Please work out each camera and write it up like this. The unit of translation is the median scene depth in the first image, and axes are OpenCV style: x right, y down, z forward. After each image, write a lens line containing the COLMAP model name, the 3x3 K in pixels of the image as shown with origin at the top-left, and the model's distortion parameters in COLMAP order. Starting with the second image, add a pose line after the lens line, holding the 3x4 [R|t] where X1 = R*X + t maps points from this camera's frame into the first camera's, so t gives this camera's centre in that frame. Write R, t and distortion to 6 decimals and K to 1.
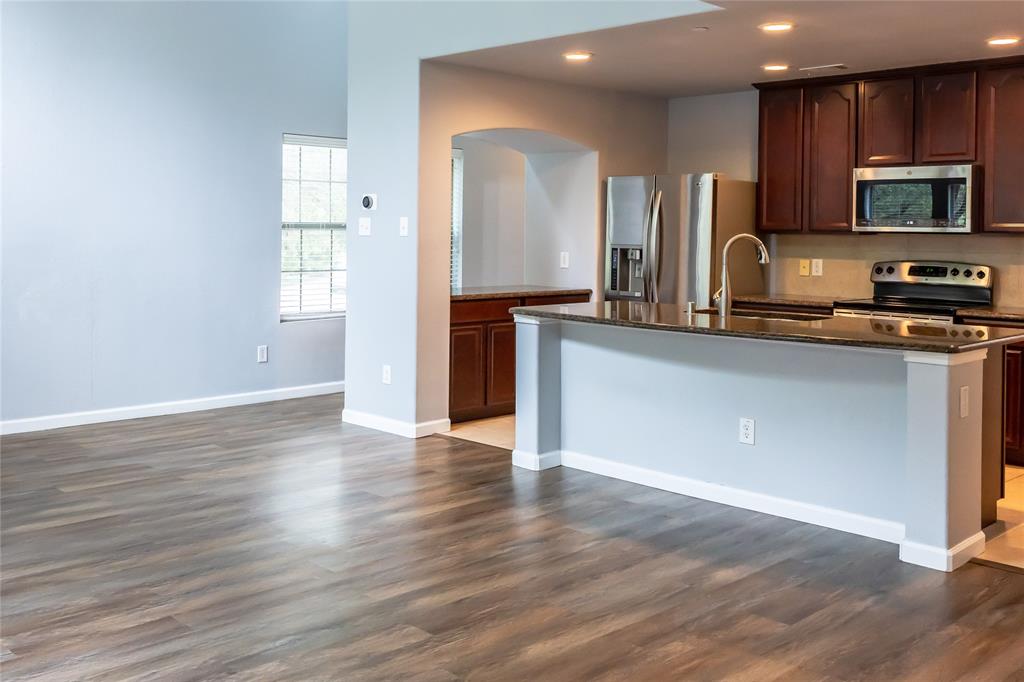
lens RADIAL K [[1052.0, 0, 491.4], [0, 1052.0, 235.2], [0, 0, 1]] dist [0.000965, -0.012548]
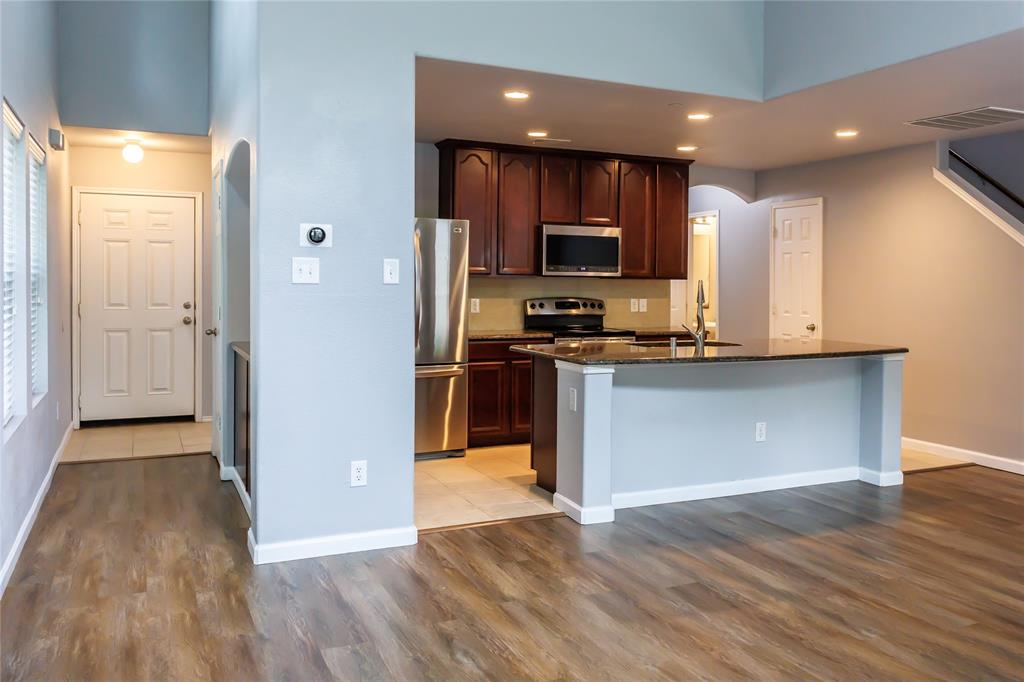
lens RADIAL K [[862.2, 0, 574.3], [0, 862.2, 298.0], [0, 0, 1]] dist [-0.001273, -0.020759]
pose [[0.290977, -0.028200, 0.956314, -0.616183], [-0.002680, 0.999538, 0.030290, -0.007559], [-0.956726, -0.011376, 0.290767, 0.674104]]
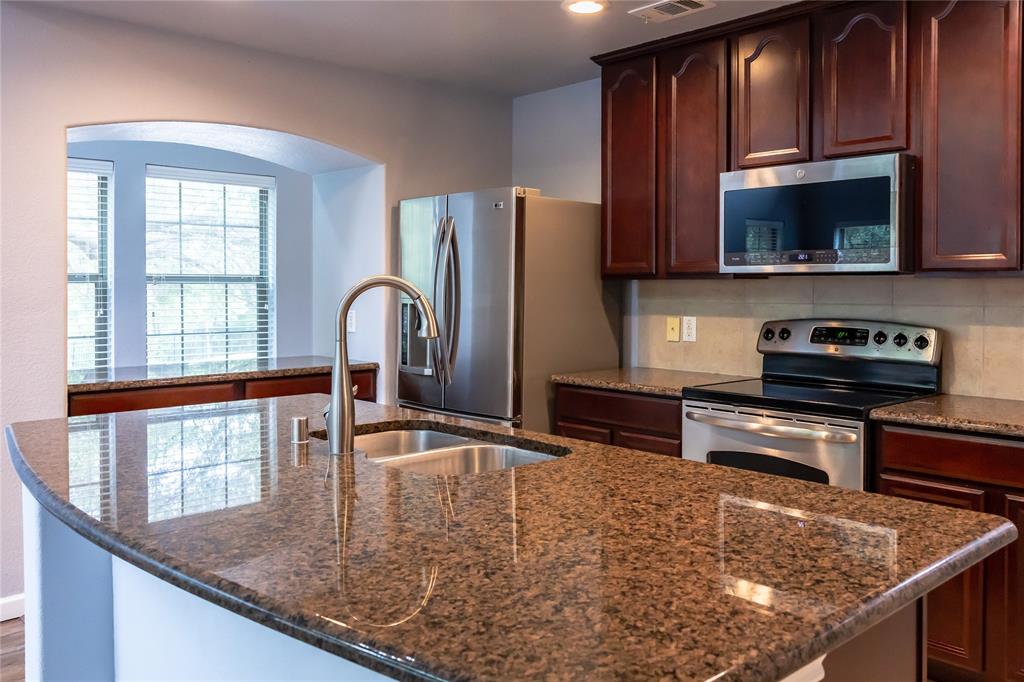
lens RADIAL K [[871.9, 0, 578.7], [0, 871.9, 291.0], [0, 0, 1]] dist [0.004773, -0.023588]
pose [[0.999928, -0.011930, -0.001601, 0.261770], [0.011934, 0.999926, 0.002406, 0.004744], [0.001572, -0.002425, 0.999996, 0.485265]]
